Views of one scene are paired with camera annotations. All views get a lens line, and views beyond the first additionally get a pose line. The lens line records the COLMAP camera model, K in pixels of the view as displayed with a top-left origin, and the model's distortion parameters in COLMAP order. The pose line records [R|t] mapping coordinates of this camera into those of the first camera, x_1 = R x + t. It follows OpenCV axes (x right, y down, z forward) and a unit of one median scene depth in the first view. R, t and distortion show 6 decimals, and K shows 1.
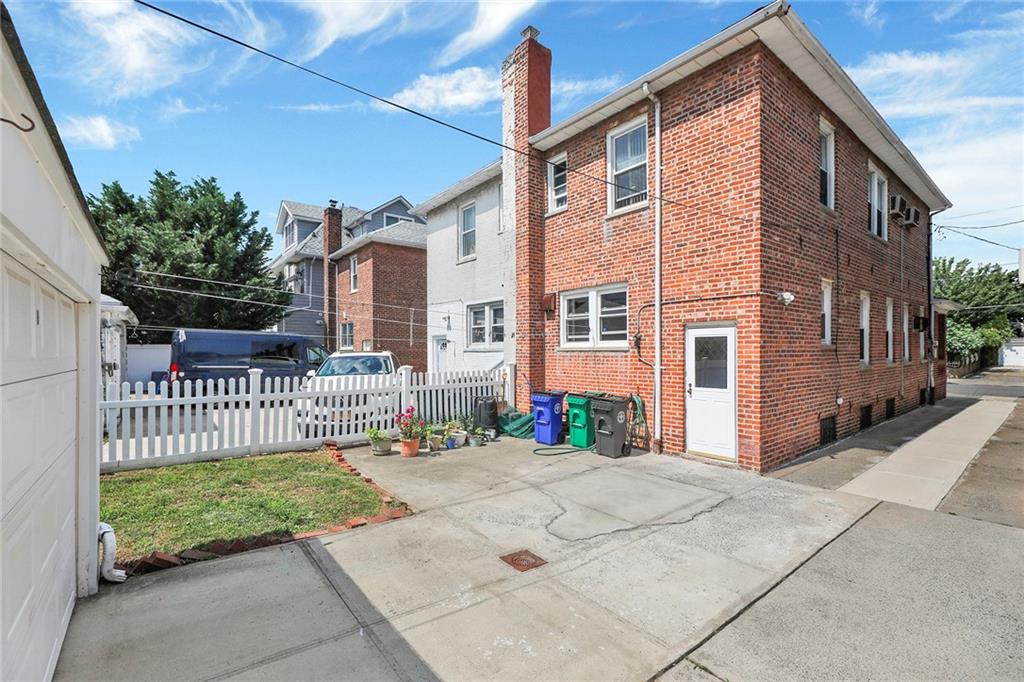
lens RADIAL K [[448.3, 0, 501.5], [0, 448.3, 340.3], [0, 0, 1]] dist [-0.000081, 0.000148]
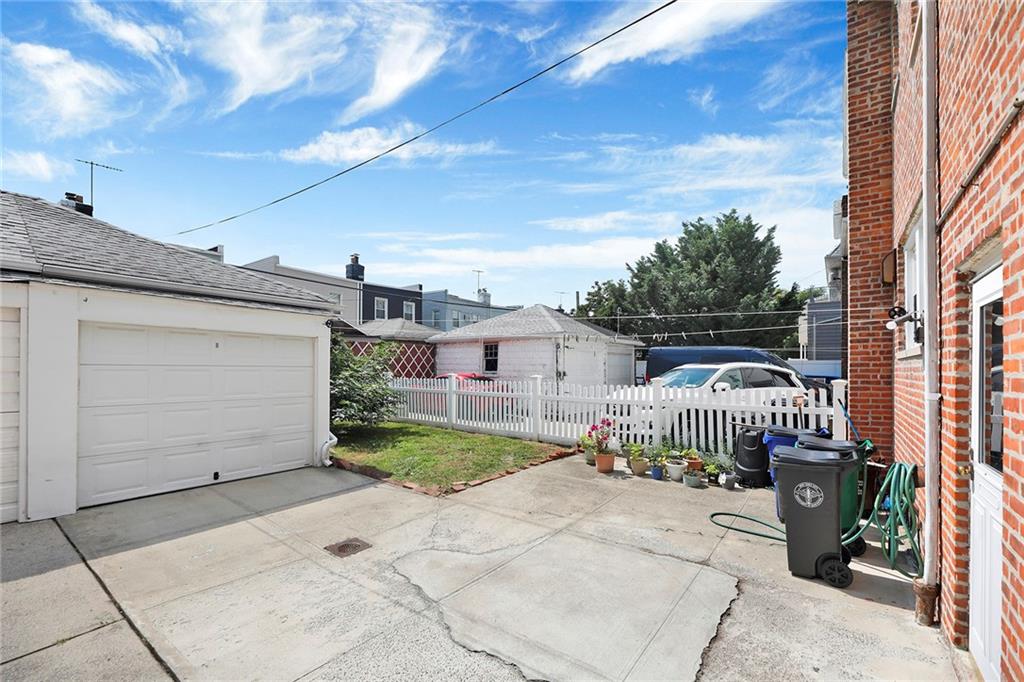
lens RADIAL K [[430.7, 0, 534.4], [0, 430.7, 357.4], [0, 0, 1]] dist [0.000920, -0.000294]
pose [[0.286817, -0.020212, -0.957772, 0.878904], [0.017893, 0.999716, -0.015739, 0.040676], [0.957818, -0.012624, 0.287097, 0.840151]]
